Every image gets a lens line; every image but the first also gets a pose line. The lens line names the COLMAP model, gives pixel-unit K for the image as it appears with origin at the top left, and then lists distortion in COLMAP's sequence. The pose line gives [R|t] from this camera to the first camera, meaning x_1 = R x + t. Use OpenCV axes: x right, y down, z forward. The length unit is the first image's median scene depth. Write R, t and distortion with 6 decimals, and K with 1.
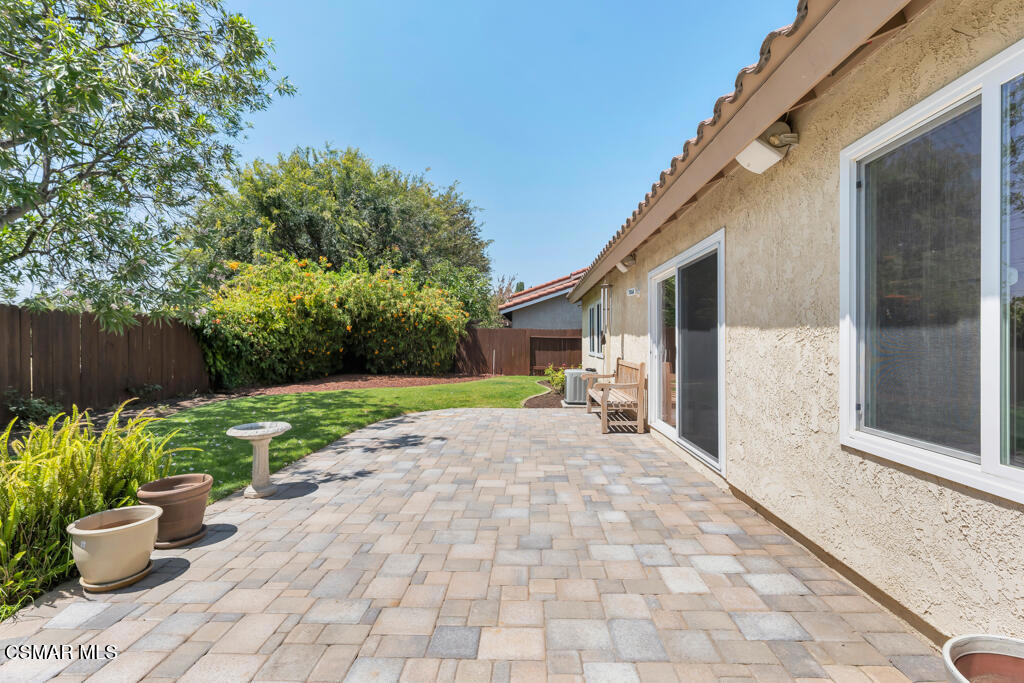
lens RADIAL K [[459.1, 0, 509.5], [0, 459.1, 339.9], [0, 0, 1]] dist [-0.001506, 0.000972]
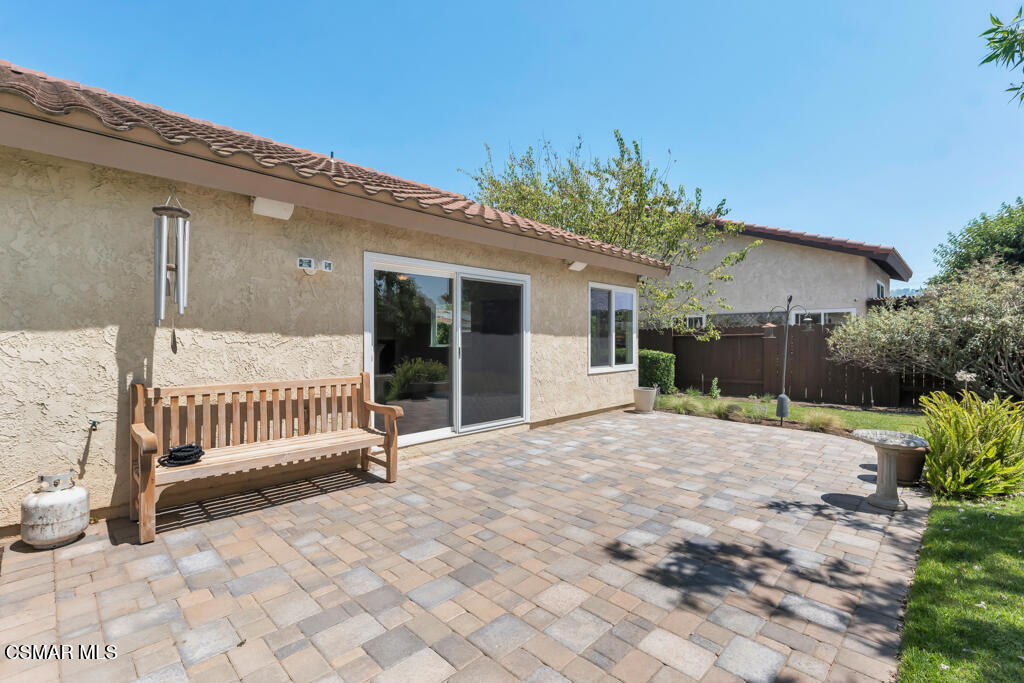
lens RADIAL K [[459.1, 0, 509.5], [0, 459.1, 340.5], [0, 0, 1]] dist [-0.001506, 0.000972]
pose [[-0.752384, -0.009083, 0.658662, -0.216511], [-0.007255, 0.999959, 0.005502, -0.004145], [-0.658685, -0.000639, -0.752419, 0.844583]]
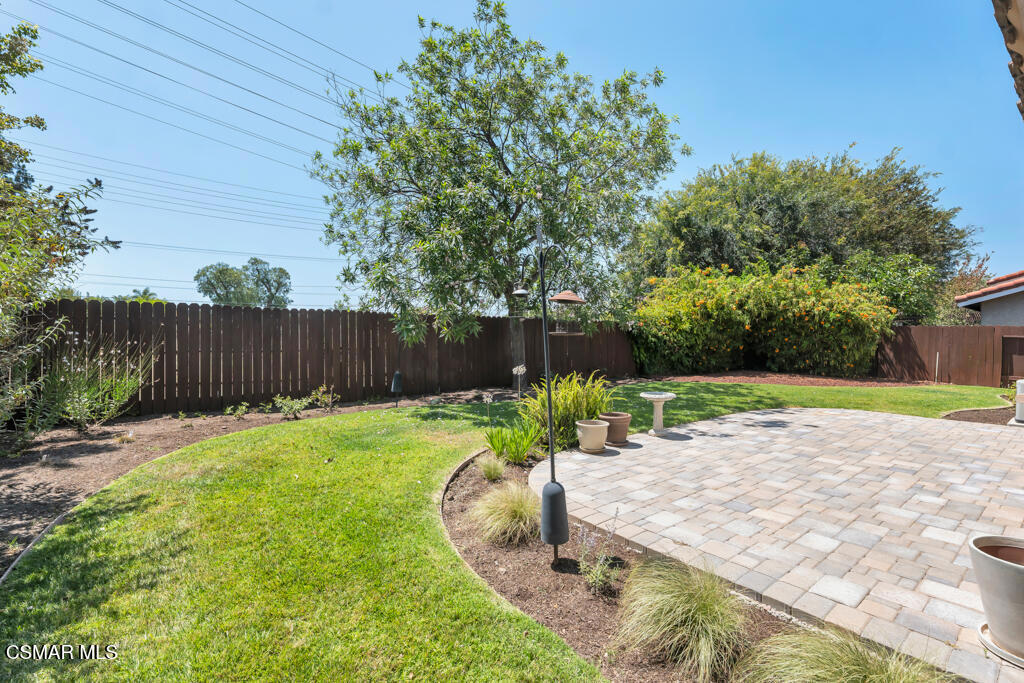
lens RADIAL K [[459.1, 0, 511.5], [0, 459.1, 336.3], [0, 0, 1]] dist [-0.001506, 0.000972]
pose [[0.659332, 0.006319, -0.751826, 0.100599], [-0.006296, 0.999976, 0.002883, -0.004931], [0.751826, 0.002832, 0.659356, -0.138498]]
